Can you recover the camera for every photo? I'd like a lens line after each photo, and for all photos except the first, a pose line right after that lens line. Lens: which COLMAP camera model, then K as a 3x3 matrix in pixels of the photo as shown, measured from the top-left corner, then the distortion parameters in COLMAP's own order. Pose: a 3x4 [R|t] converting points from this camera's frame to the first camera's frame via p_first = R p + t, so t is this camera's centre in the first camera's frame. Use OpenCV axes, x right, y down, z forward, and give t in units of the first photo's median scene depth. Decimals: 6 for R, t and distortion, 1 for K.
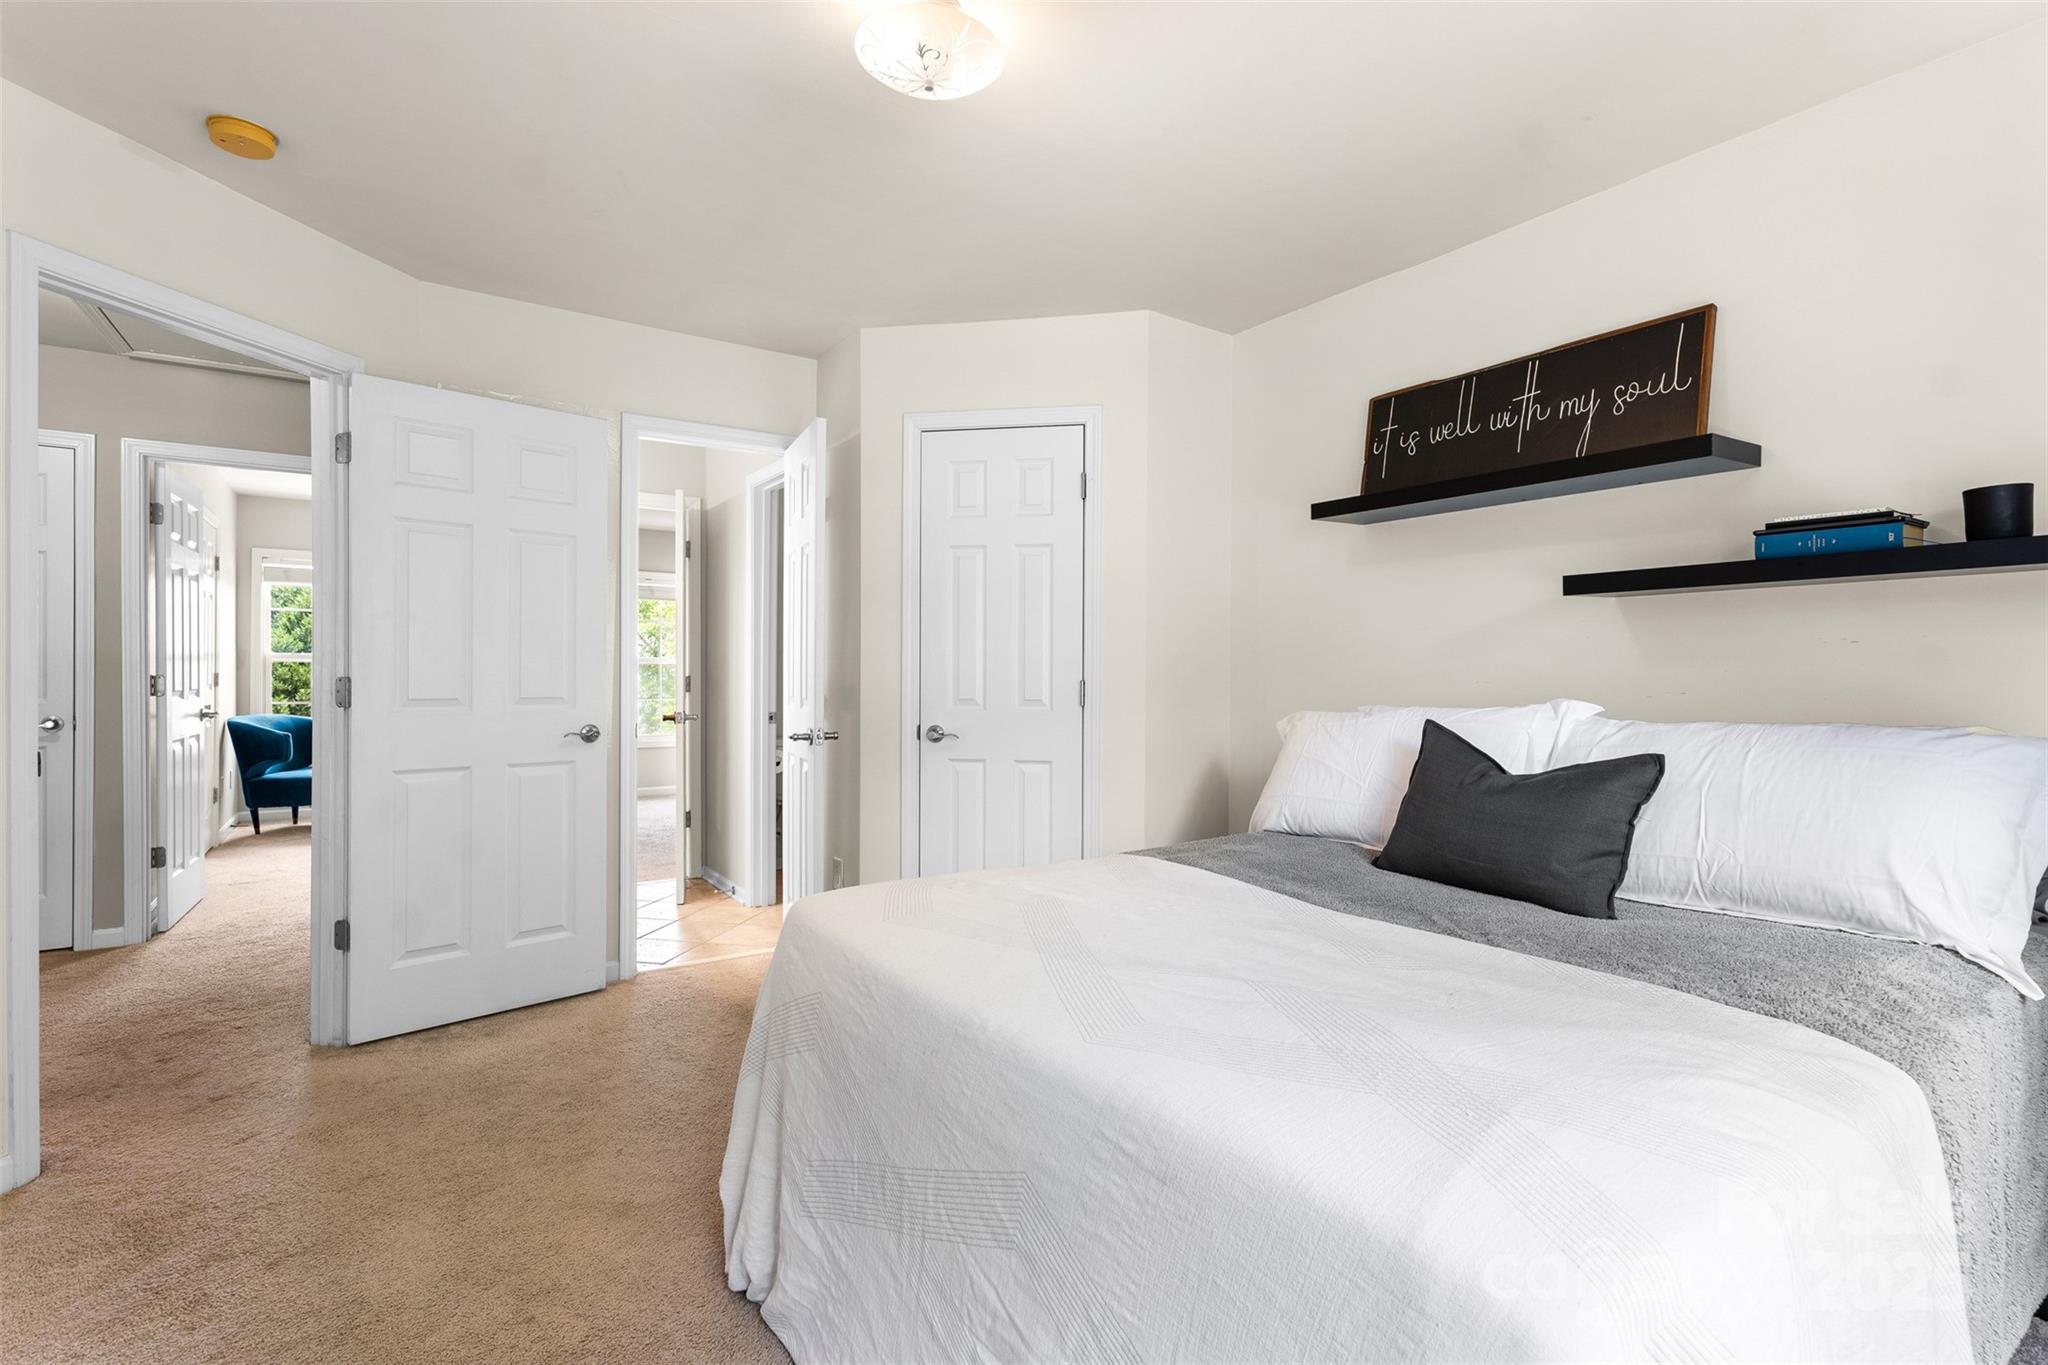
lens RADIAL K [[981.4, 0, 1029.5], [0, 981.4, 674.0], [0, 0, 1]] dist [-0.004718, 0.003572]
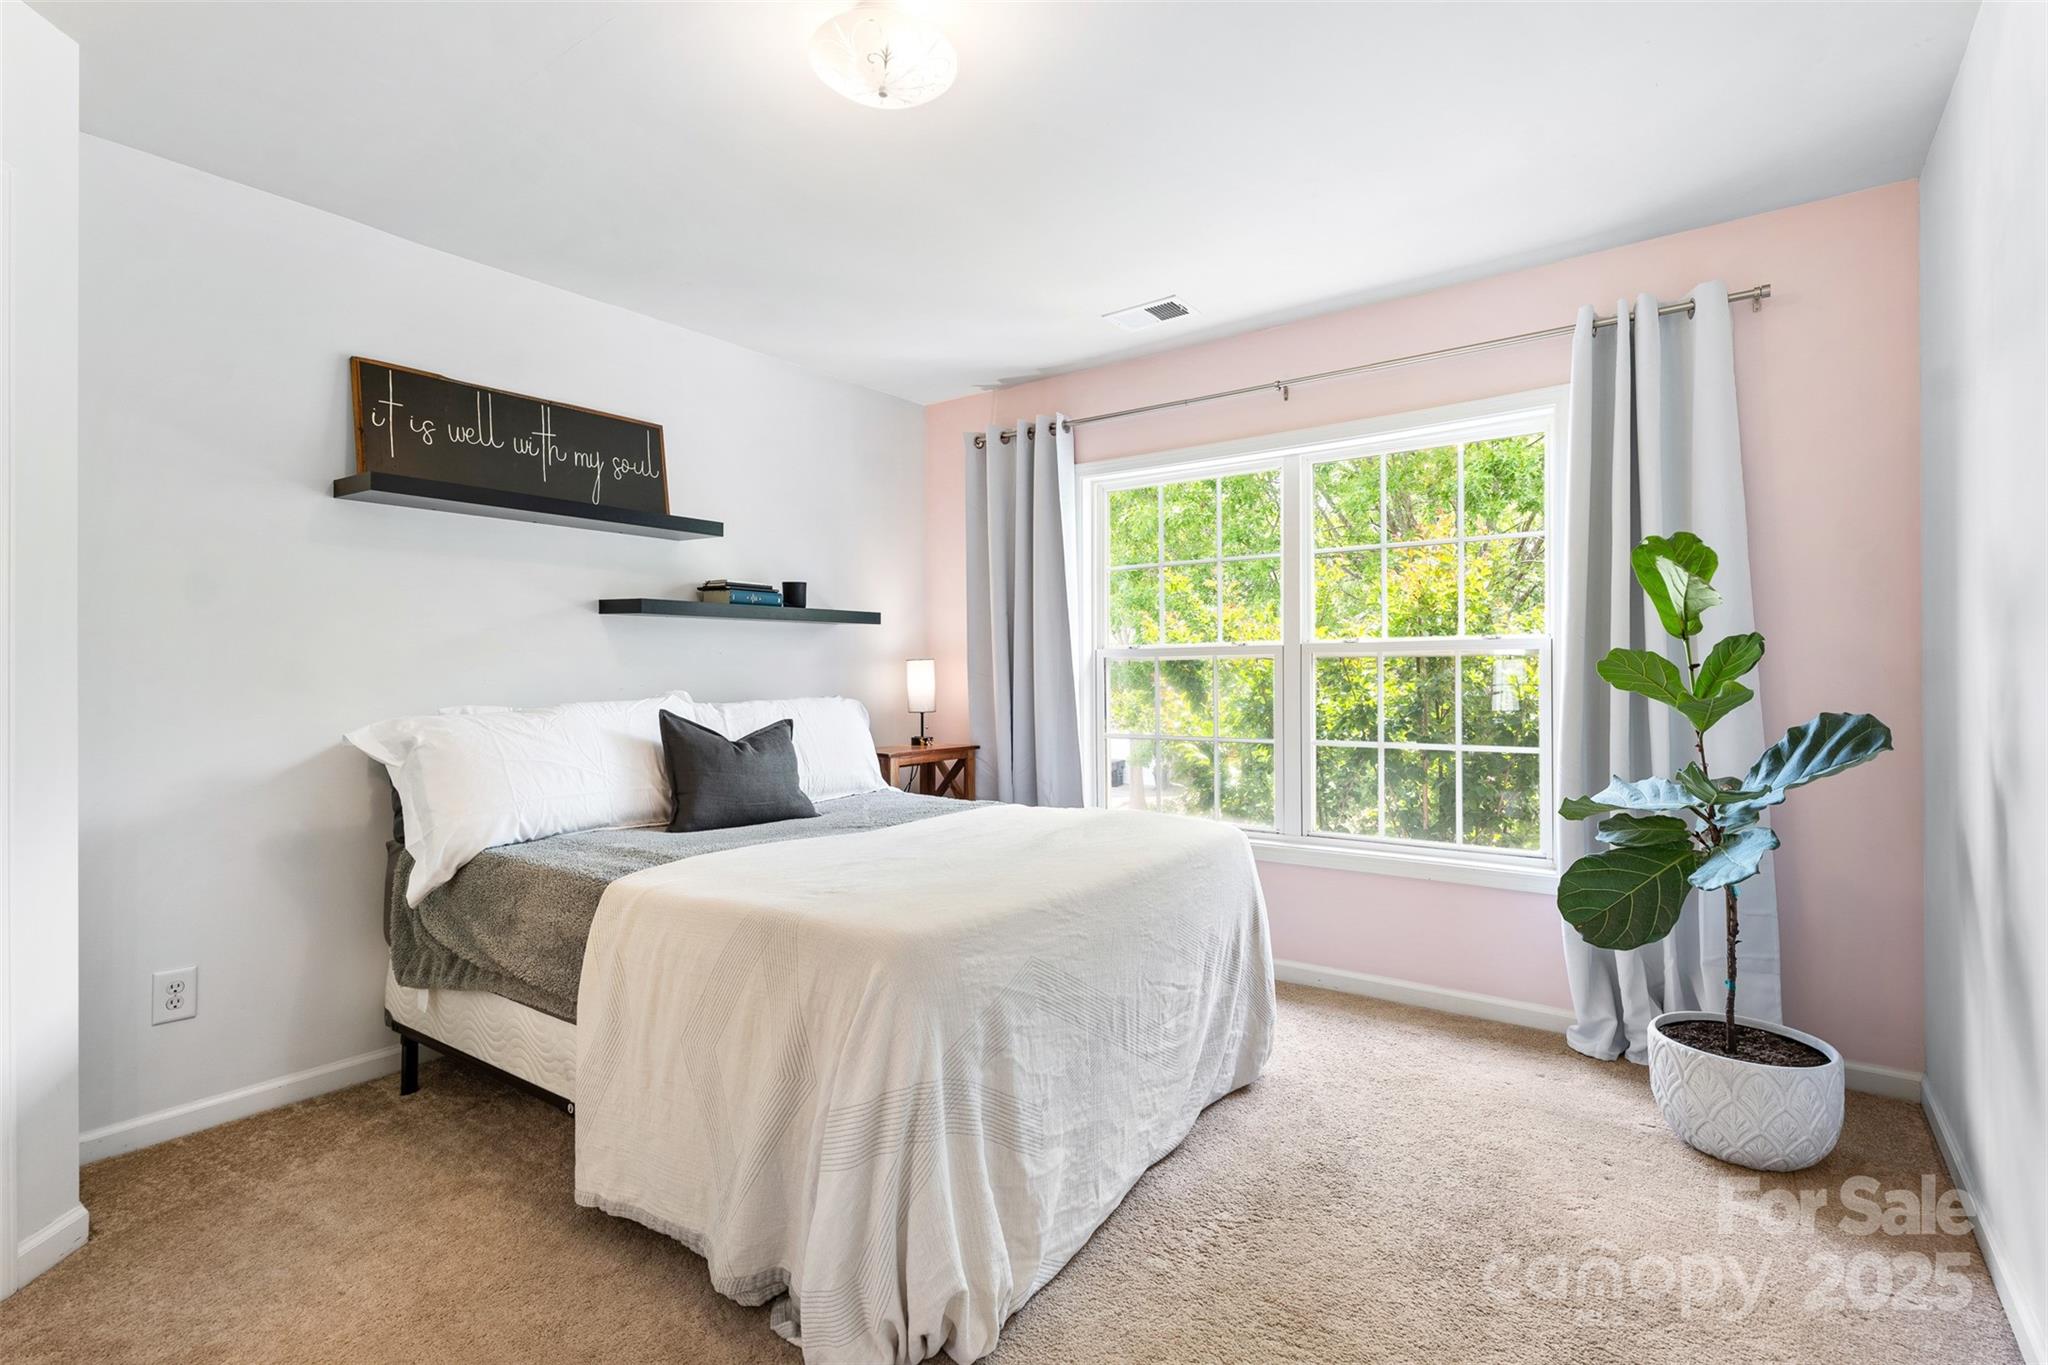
lens RADIAL K [[981.4, 0, 1028.6], [0, 981.4, 678.7], [0, 0, 1]] dist [-0.004718, 0.003572]
pose [[-0.354972, -0.015016, 0.934756, -0.861936], [-0.001368, 0.999878, 0.015543, -0.012815], [-0.934876, 0.004238, -0.354949, 0.953405]]
